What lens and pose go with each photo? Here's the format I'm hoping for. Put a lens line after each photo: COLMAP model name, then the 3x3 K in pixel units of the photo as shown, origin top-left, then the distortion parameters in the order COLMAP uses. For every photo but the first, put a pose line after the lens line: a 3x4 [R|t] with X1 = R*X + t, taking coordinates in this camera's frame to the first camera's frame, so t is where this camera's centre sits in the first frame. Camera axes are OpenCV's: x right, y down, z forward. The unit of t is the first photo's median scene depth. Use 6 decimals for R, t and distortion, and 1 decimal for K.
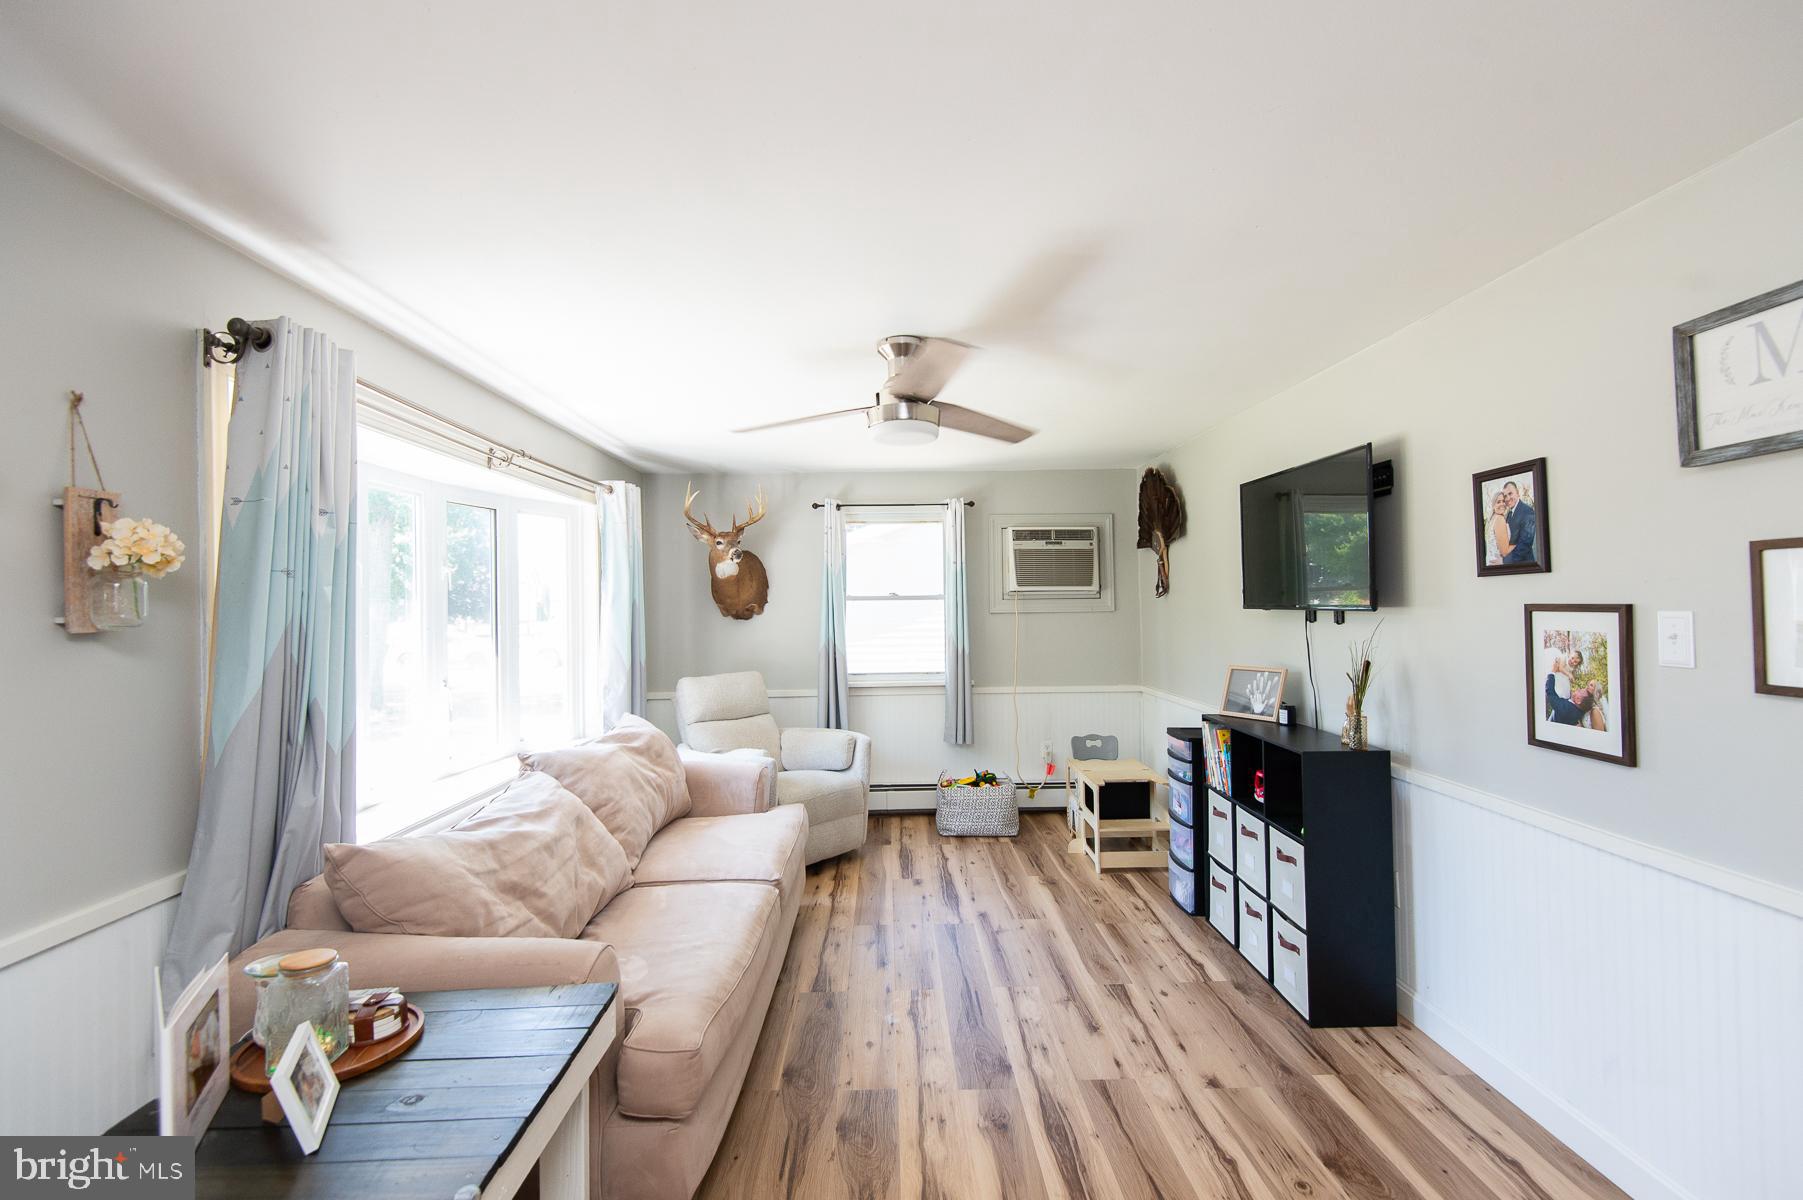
lens RADIAL K [[814.6, 0, 909.1], [0, 814.6, 594.5], [0, 0, 1]] dist [0.032112, -0.023665]
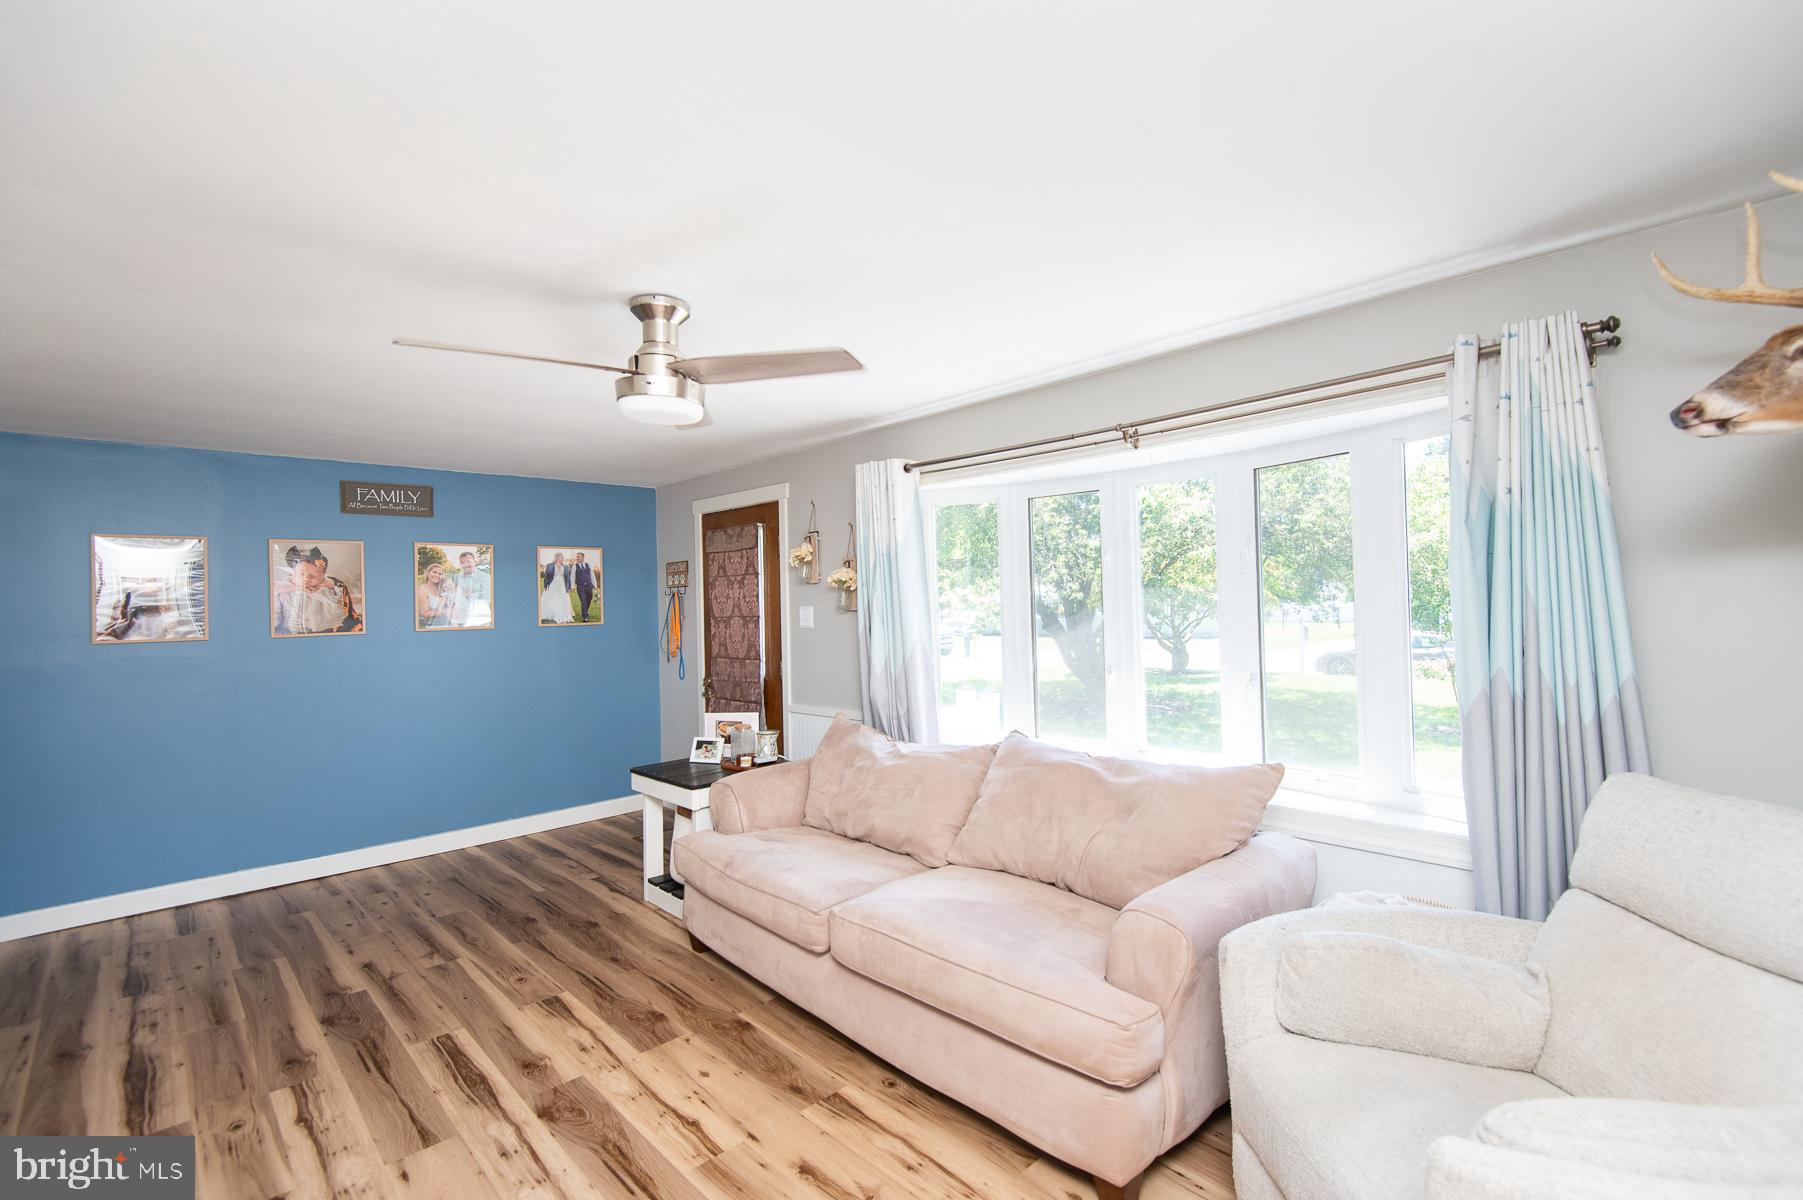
lens RADIAL K [[814.6, 0, 909.1], [0, 814.6, 594.5], [0, 0, 1]] dist [0.032112, -0.023665]
pose [[-0.743788, 0.020334, -0.668106, 0.354132], [0.038033, 0.999205, -0.011930, 0.015681], [0.667332, -0.034284, -0.743970, 1.675371]]
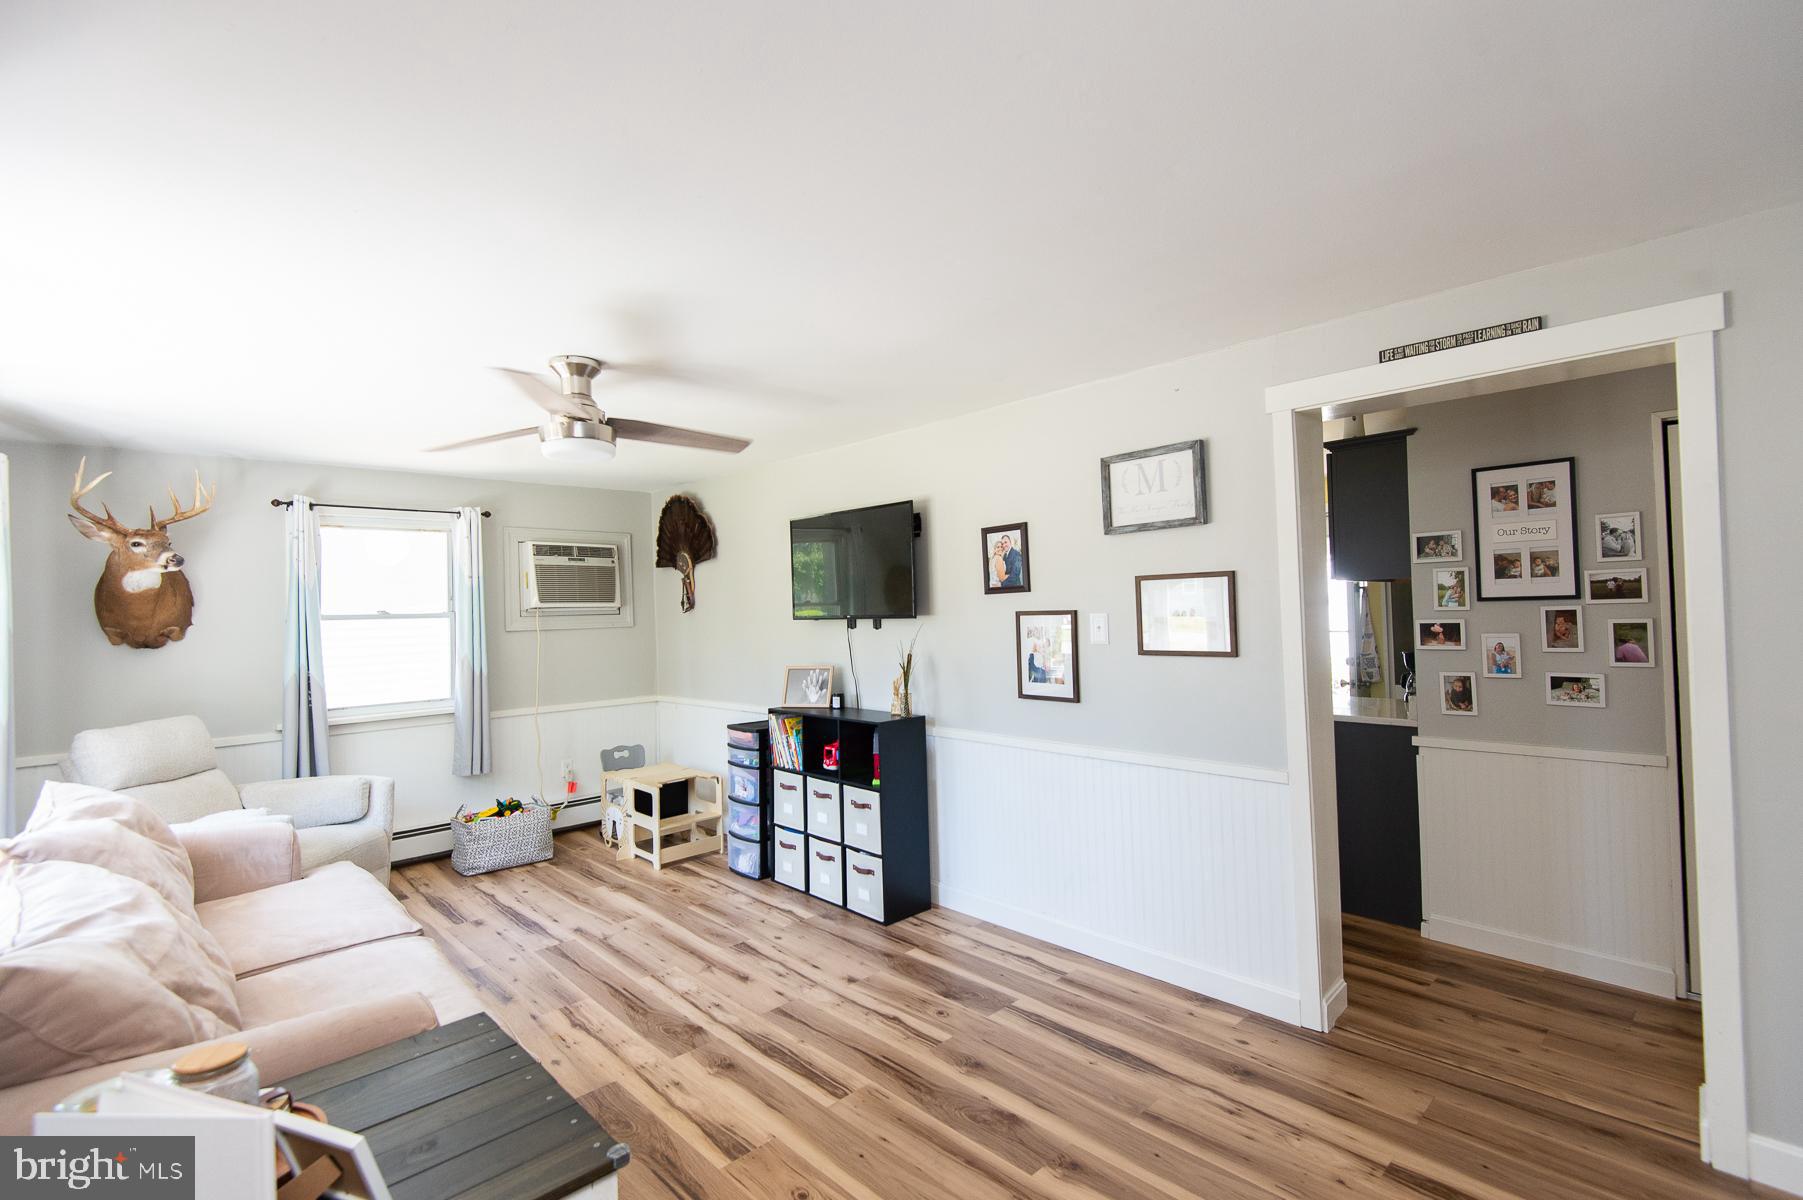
lens RADIAL K [[814.6, 0, 909.1], [0, 814.6, 594.5], [0, 0, 1]] dist [0.032112, -0.023665]
pose [[0.737912, 0.005586, 0.674874, -0.362859], [0.009828, 0.999771, -0.019021, 0.005292], [-0.674825, 0.020669, 0.737688, -0.029614]]
